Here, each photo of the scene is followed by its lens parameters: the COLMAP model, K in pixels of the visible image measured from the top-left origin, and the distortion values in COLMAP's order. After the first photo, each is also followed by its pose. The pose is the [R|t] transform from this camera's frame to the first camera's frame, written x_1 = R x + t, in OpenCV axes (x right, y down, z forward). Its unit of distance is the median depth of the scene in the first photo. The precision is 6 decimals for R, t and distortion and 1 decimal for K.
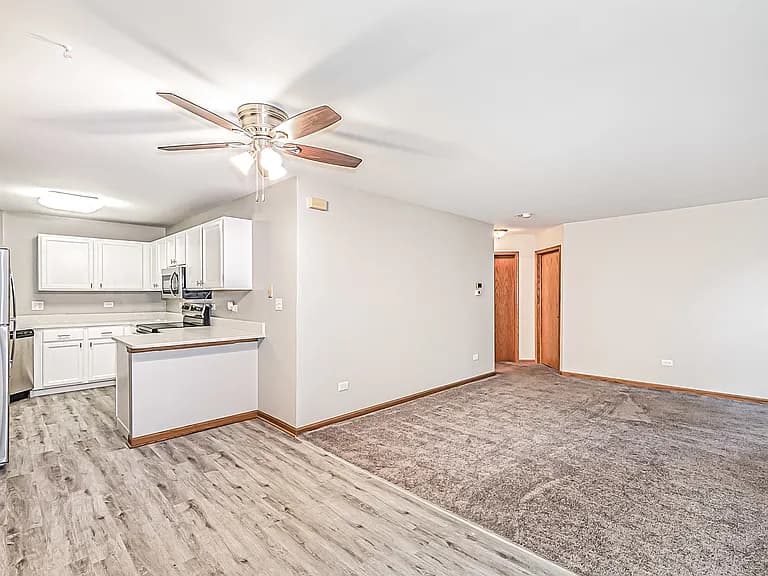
lens RADIAL K [[388.3, 0, 384.3], [0, 388.3, 295.7], [0, 0, 1]] dist [0.003374, -0.001515]
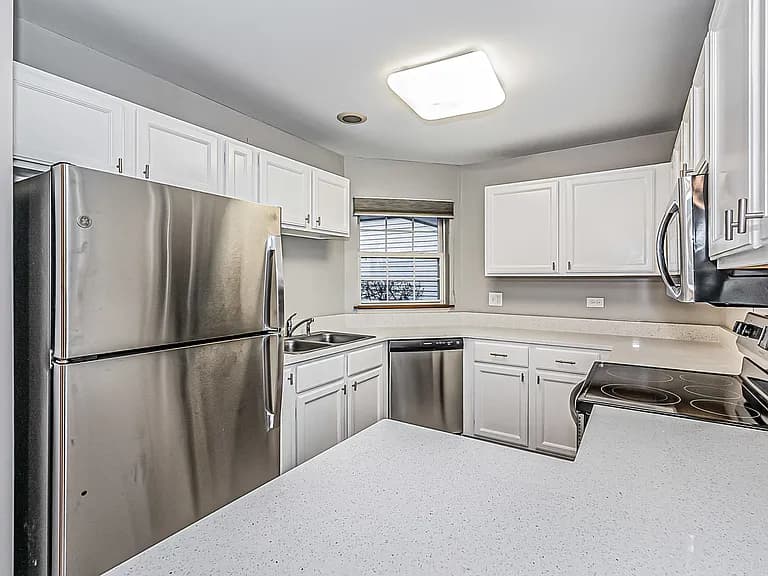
lens RADIAL K [[388.3, 0, 399.4], [0, 388.3, 270.1], [0, 0, 1]] dist [0.003374, -0.001515]
pose [[0.262391, -0.023666, -0.964671, -0.326763], [-0.009713, 0.999584, -0.027165, -0.004469], [0.964913, 0.016497, 0.262052, 0.739819]]
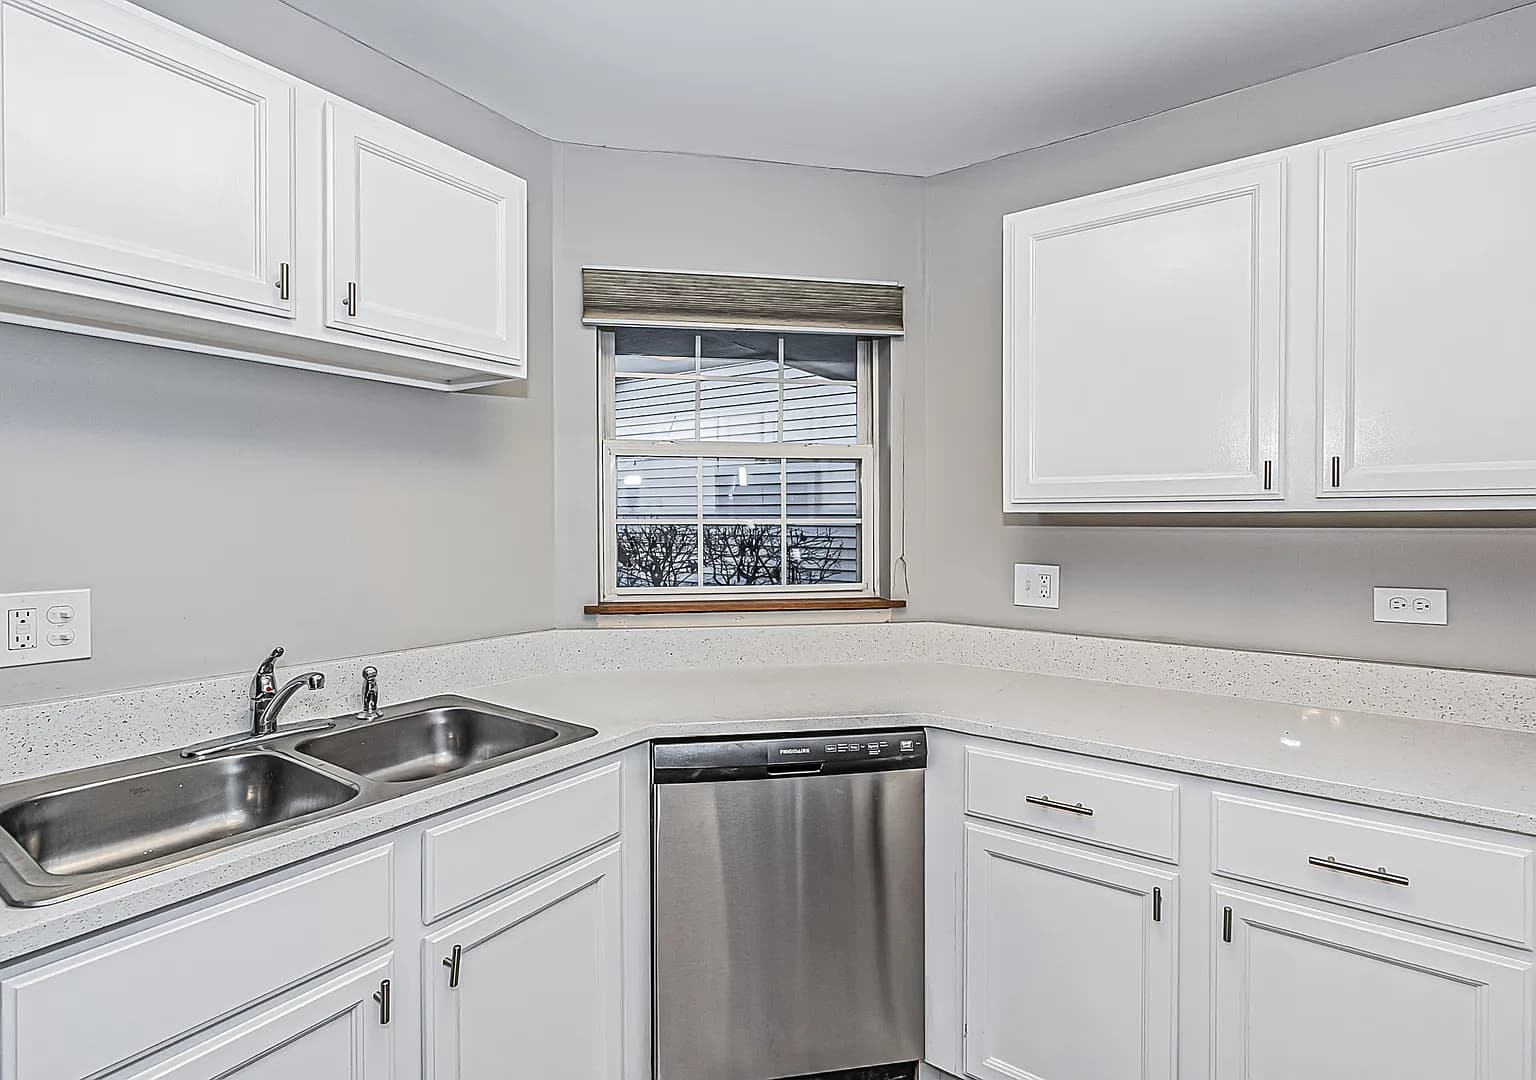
lens RADIAL K [[731.5, 0, 745.8], [0, 731.5, 512.8], [0, 0, 1]] dist [-0.017442, -0.000127]
pose [[0.156729, -0.012010, -0.987569, -0.585843], [-0.010719, 0.999846, -0.013860, -0.006674], [0.987583, 0.012758, 0.156576, 0.868899]]
